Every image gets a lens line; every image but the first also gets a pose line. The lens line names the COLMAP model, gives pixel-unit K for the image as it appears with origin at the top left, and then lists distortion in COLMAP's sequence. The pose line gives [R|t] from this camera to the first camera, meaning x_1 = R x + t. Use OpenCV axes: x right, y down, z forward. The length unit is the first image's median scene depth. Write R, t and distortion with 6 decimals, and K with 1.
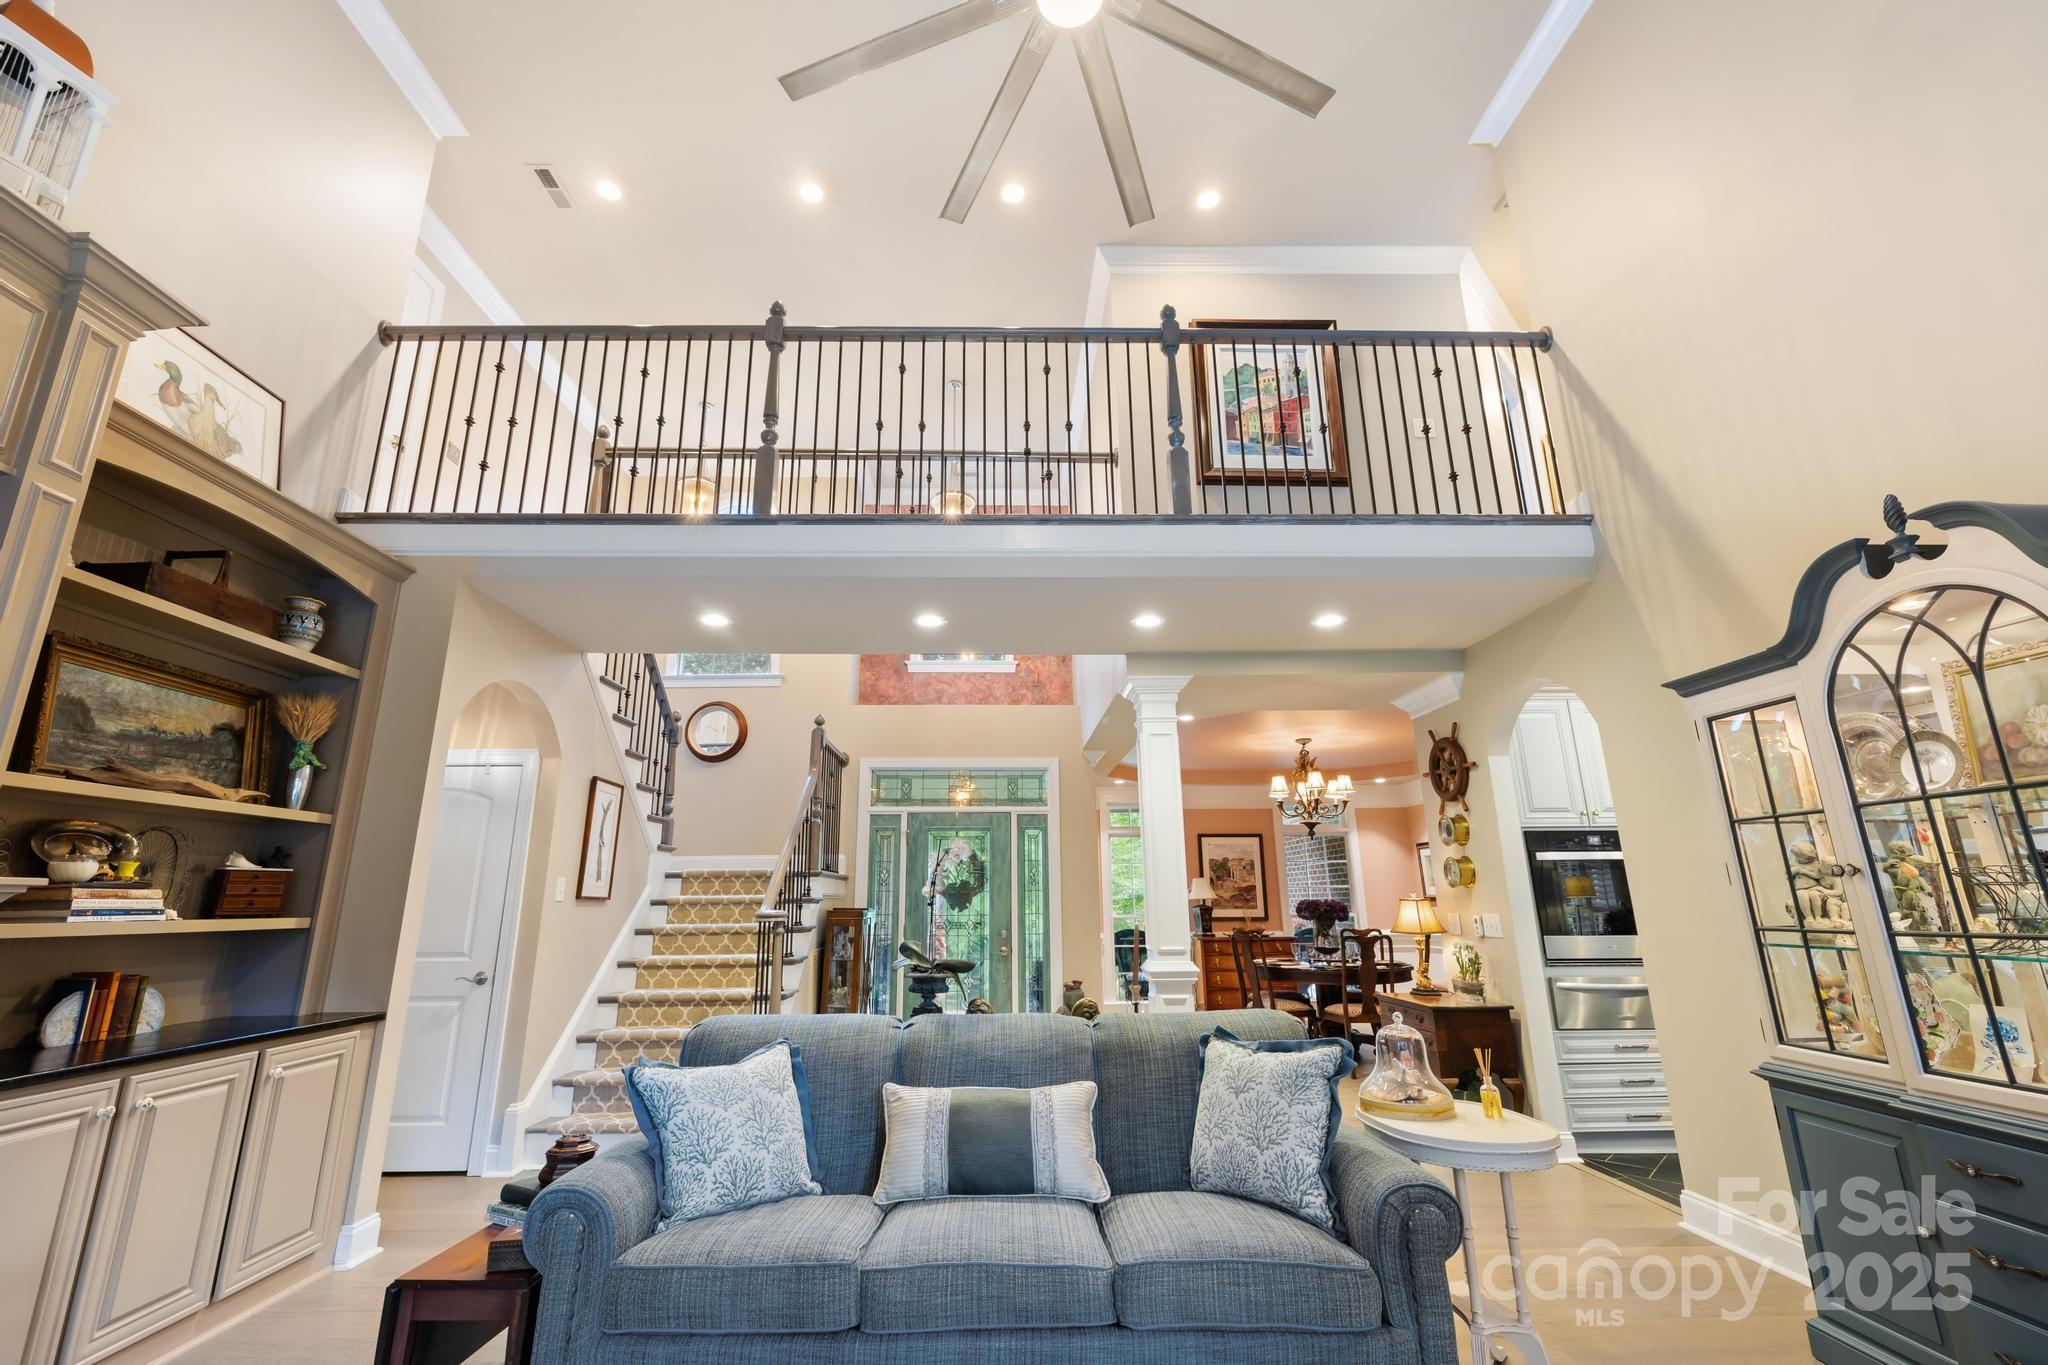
lens RADIAL K [[868.0, 0, 997.3], [0, 868.0, 676.7], [0, 0, 1]] dist [-0.000617, -0.000065]
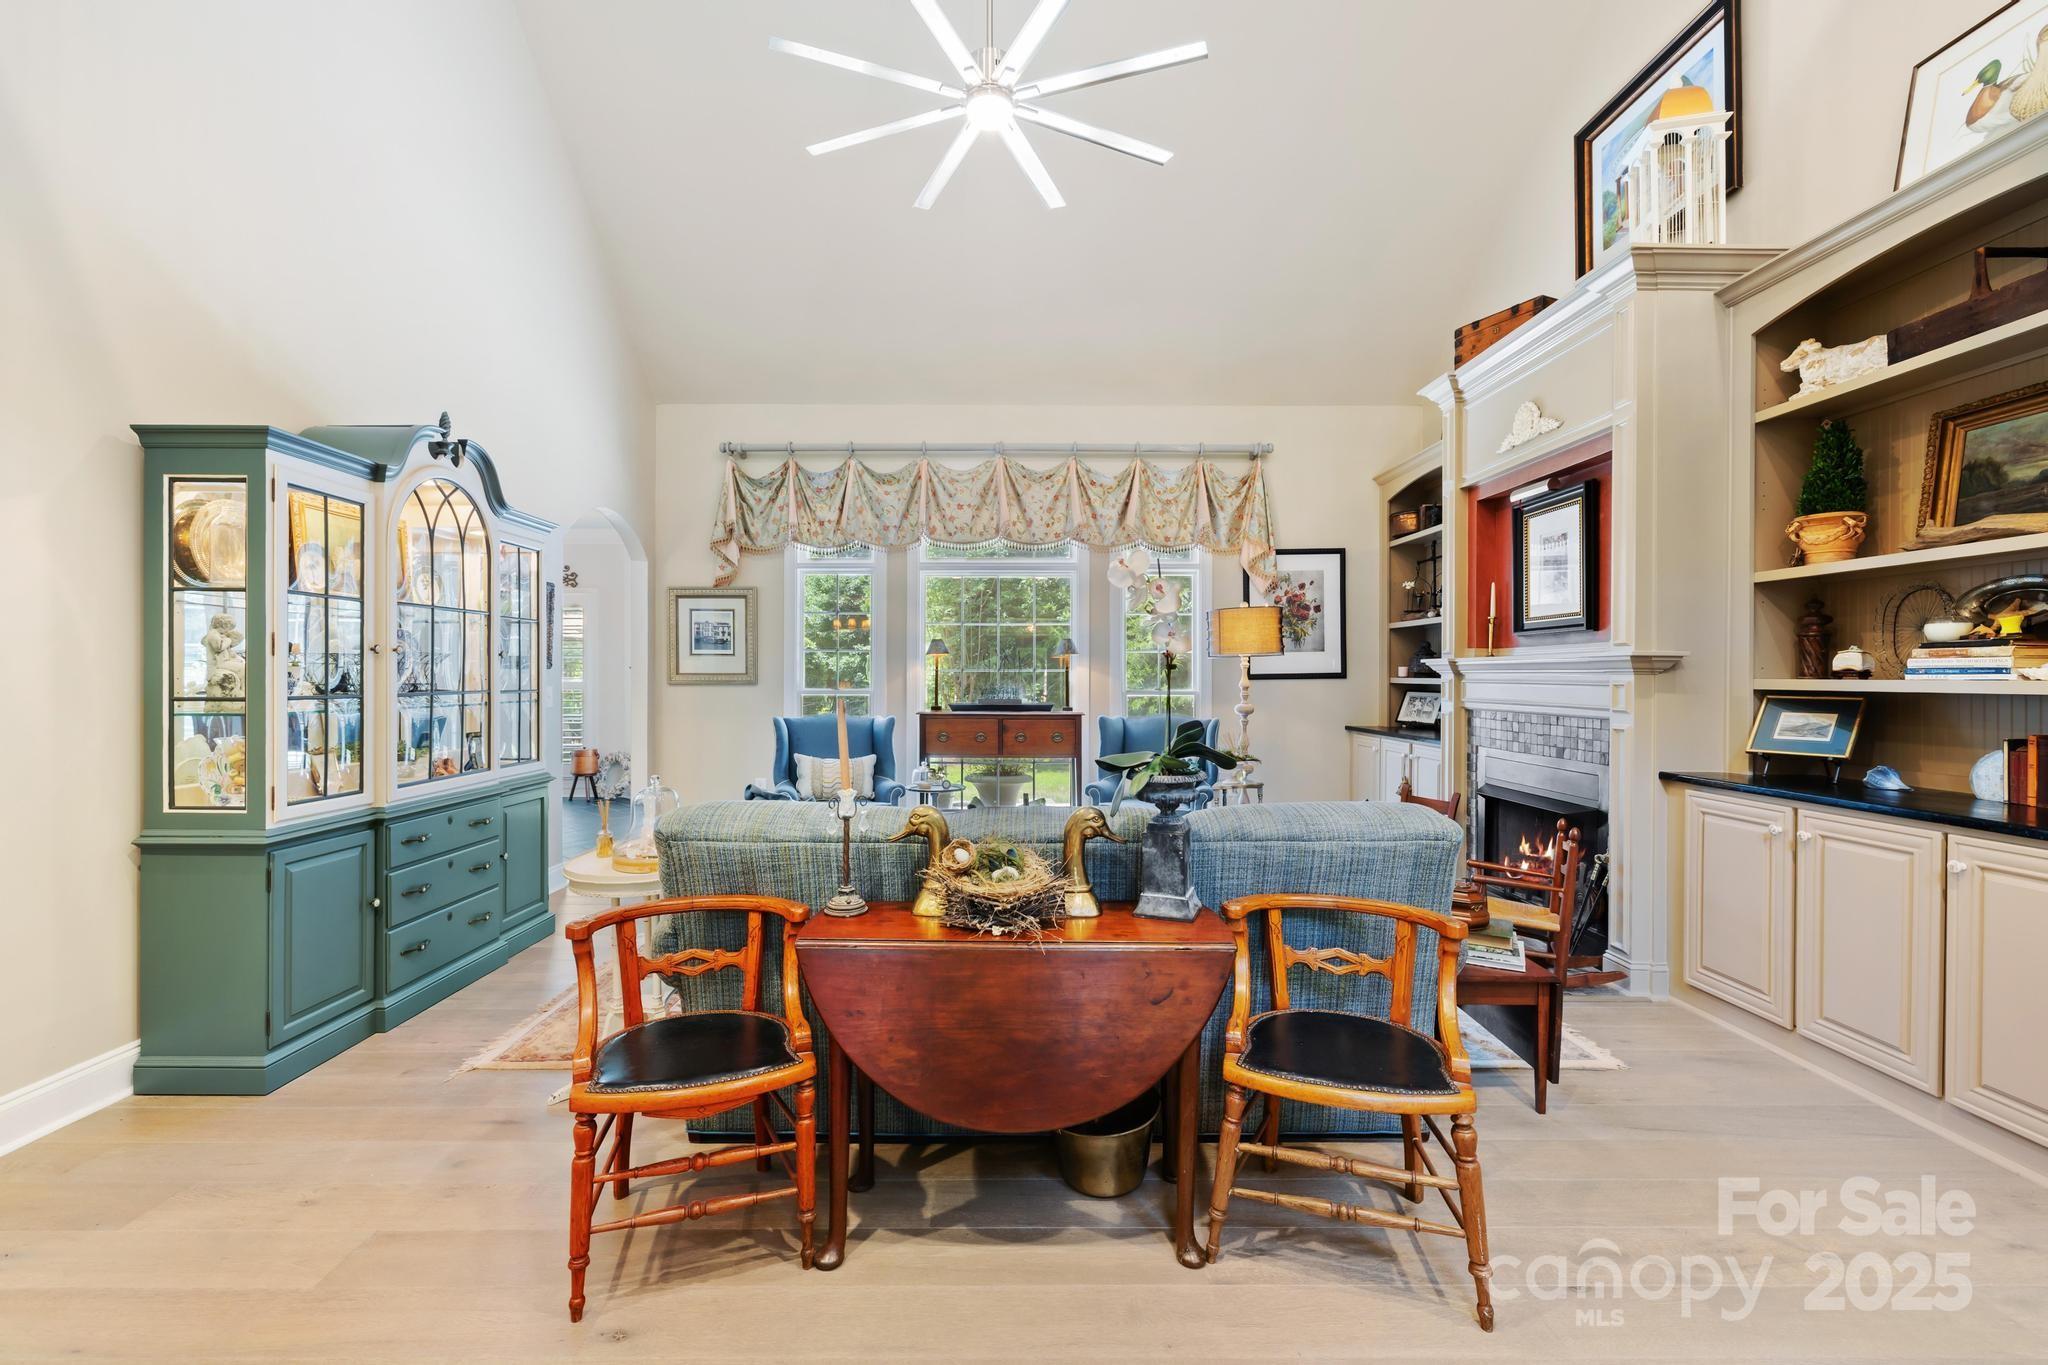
lens RADIAL K [[868.0, 0, 997.3], [0, 868.0, 676.7], [0, 0, 1]] dist [-0.000617, -0.000065]
pose [[-0.999838, 0.005270, 0.017193, 0.042305], [0.000606, 0.965438, -0.260632, 0.546460], [-0.017973, -0.260580, -0.965285, 2.014388]]
